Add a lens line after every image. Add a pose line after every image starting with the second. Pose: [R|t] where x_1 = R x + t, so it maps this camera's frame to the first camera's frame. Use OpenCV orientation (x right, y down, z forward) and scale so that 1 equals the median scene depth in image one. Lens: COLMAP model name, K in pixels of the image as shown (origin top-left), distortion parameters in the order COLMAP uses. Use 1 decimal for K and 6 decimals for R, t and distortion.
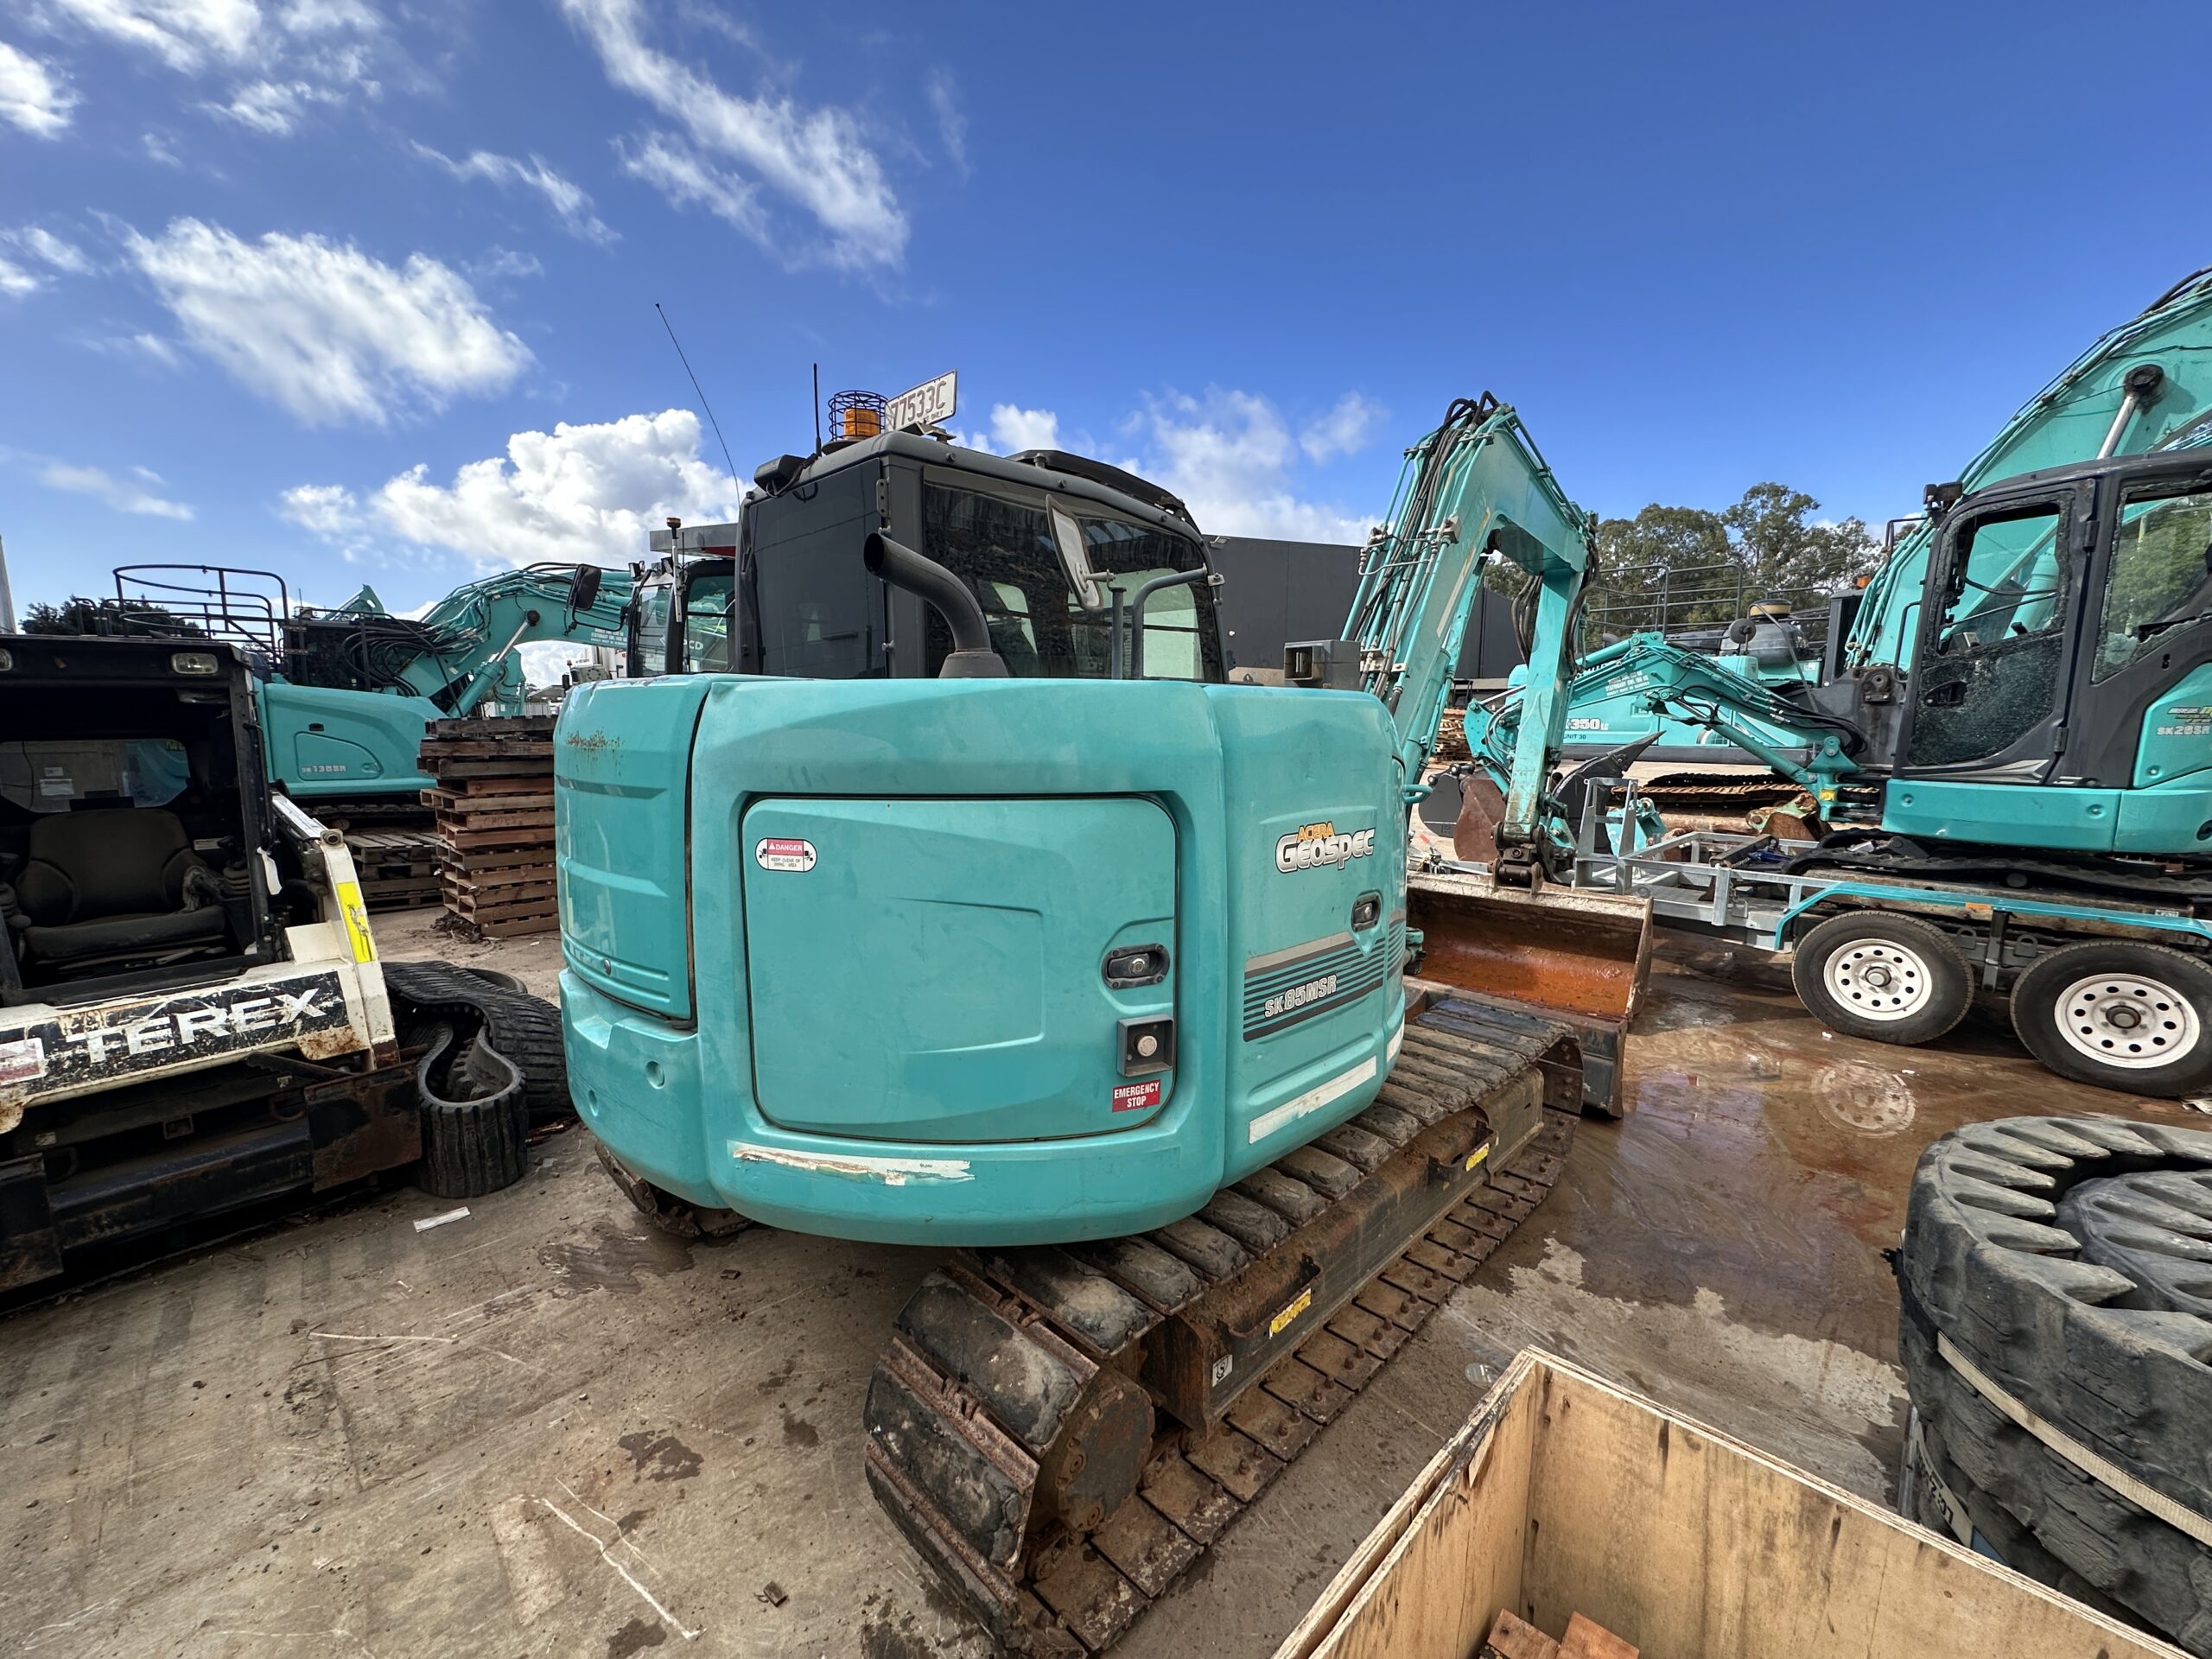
lens RADIAL K [[880.3, 0, 1105.1], [0, 880.3, 836.6], [0, 0, 1]] dist [-0.002520, 0.000264]
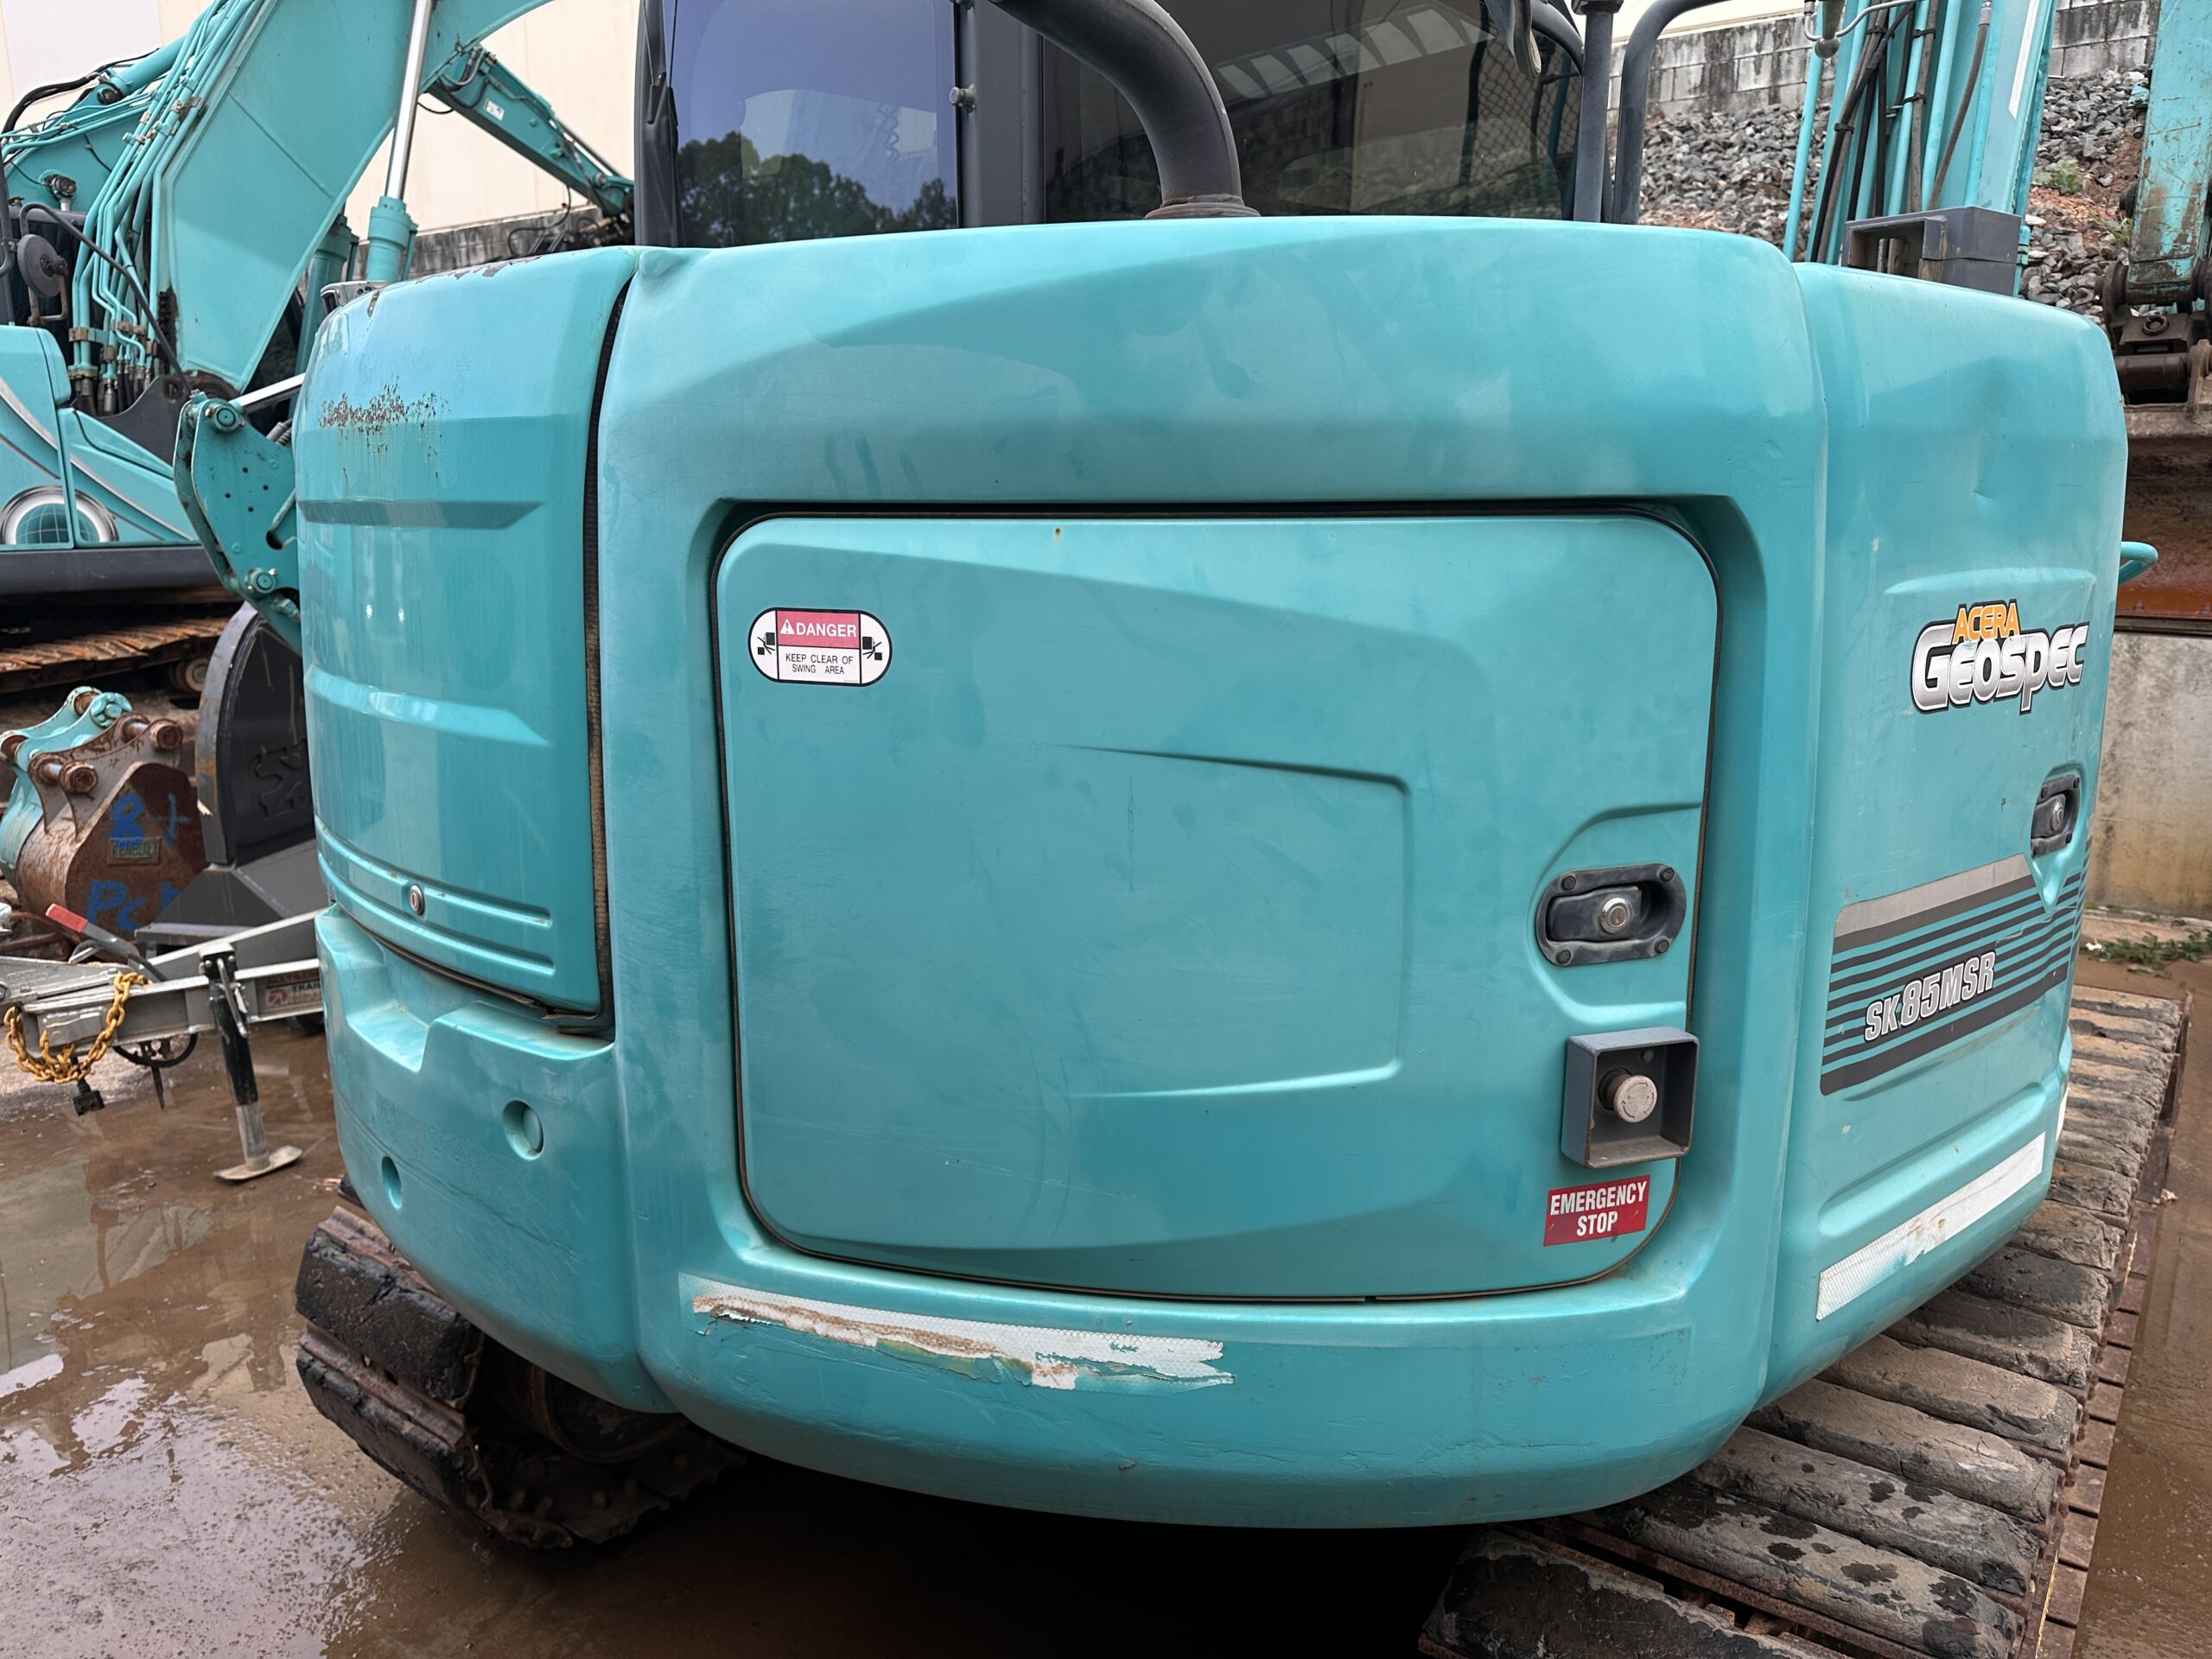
lens RADIAL K [[1547.3, 0, 1116.9], [0, 1547.3, 819.2], [0, 0, 1]] dist [0.058133, -0.061992]
pose [[0.997278, 0.015242, -0.072134, -0.150115], [-0.010445, 0.997737, 0.066420, 0.051771], [0.072983, -0.065486, 0.995181, 0.224242]]
